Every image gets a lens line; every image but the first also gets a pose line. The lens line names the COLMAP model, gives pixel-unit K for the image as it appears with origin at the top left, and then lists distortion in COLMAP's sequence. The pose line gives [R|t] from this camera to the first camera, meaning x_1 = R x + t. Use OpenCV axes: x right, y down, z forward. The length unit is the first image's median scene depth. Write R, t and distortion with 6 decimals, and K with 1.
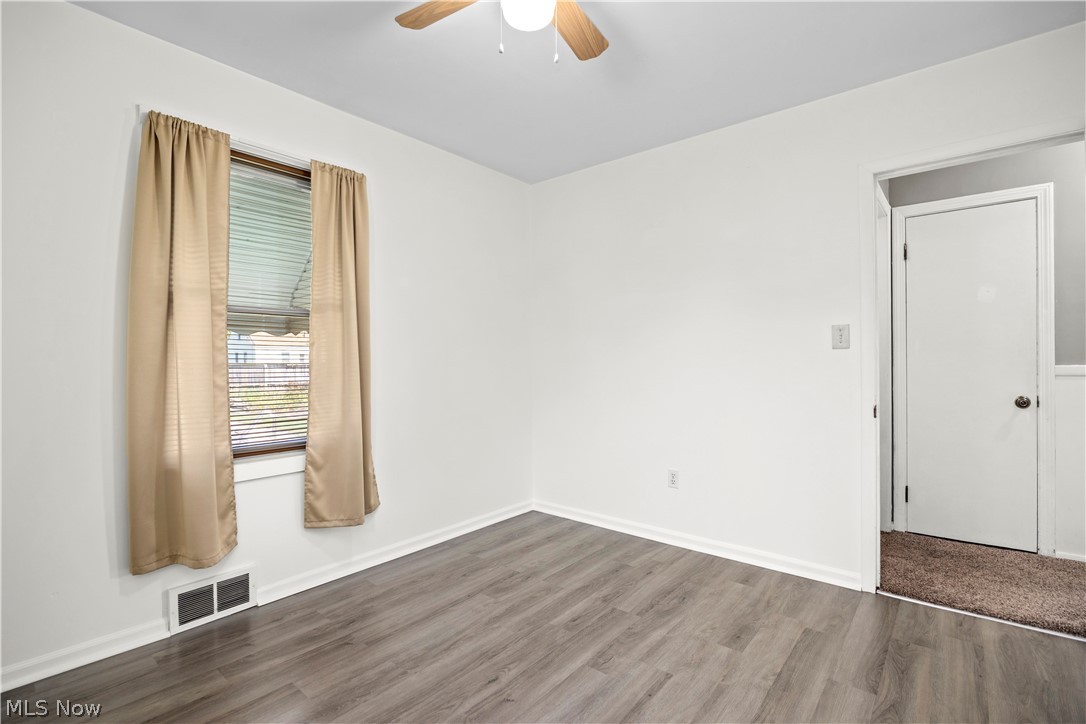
lens RADIAL K [[499.2, 0, 543.0], [0, 499.2, 362.0], [0, 0, 1]] dist [-0.014535, -0.000246]
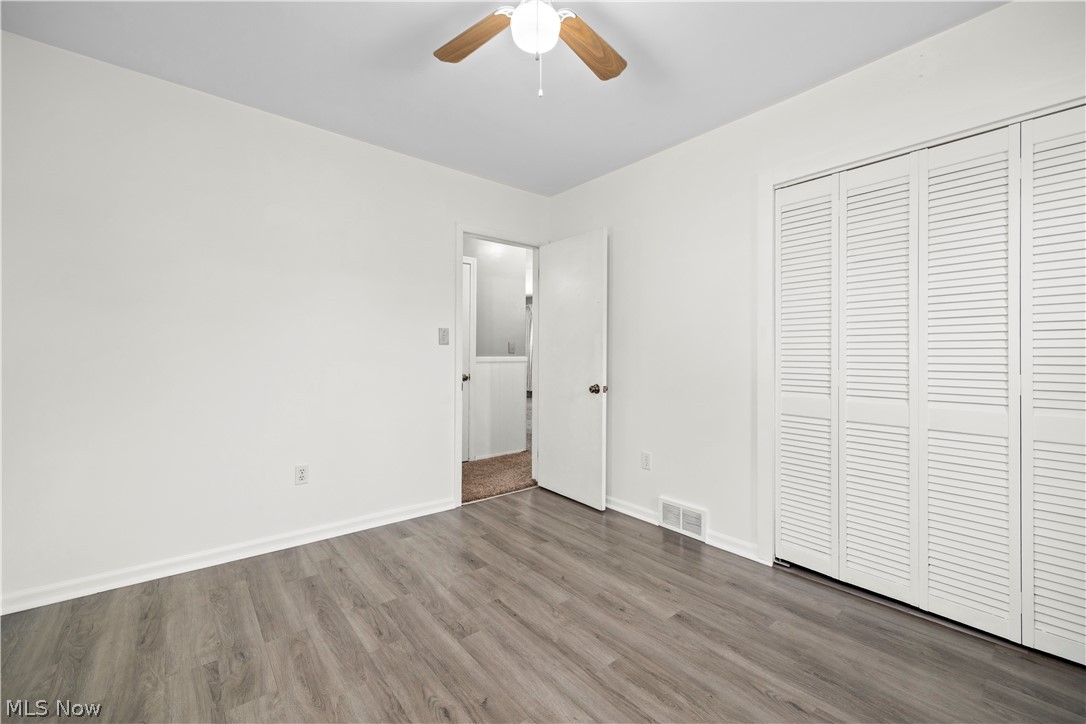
lens RADIAL K [[436.0, 0, 544.2], [0, 436.0, 353.7], [0, 0, 1]] dist [0.001145, 0.000171]
pose [[0.184464, 0.011545, 0.982772, -0.600688], [-0.008509, 0.999912, -0.010149, 0.009682], [-0.982803, -0.006491, 0.184546, 0.497594]]
